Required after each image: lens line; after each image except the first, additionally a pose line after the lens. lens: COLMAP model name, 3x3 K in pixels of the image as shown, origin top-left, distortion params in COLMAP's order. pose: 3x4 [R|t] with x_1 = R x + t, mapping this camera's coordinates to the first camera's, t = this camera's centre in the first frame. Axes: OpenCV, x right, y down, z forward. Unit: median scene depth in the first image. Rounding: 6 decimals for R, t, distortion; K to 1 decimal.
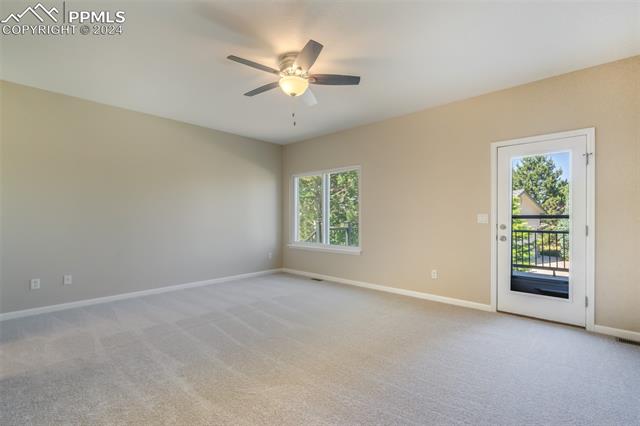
lens RADIAL K [[287.4, 0, 317.1], [0, 287.4, 219.6], [0, 0, 1]] dist [0.001604, -0.000039]
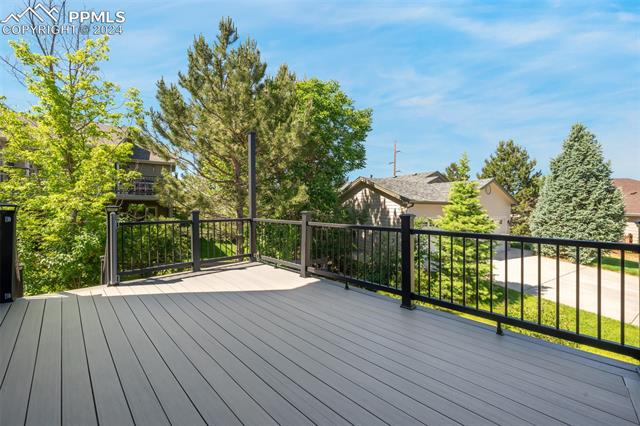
lens RADIAL K [[252.9, 0, 317.7], [0, 252.9, 209.1], [0, 0, 1]] dist [0.002707, 0.000140]
pose [[0.999909, 0.009071, -0.010018, 0.117717], [-0.009068, 0.999959, 0.000330, -0.000339], [0.010021, -0.000239, 0.999950, 0.129717]]
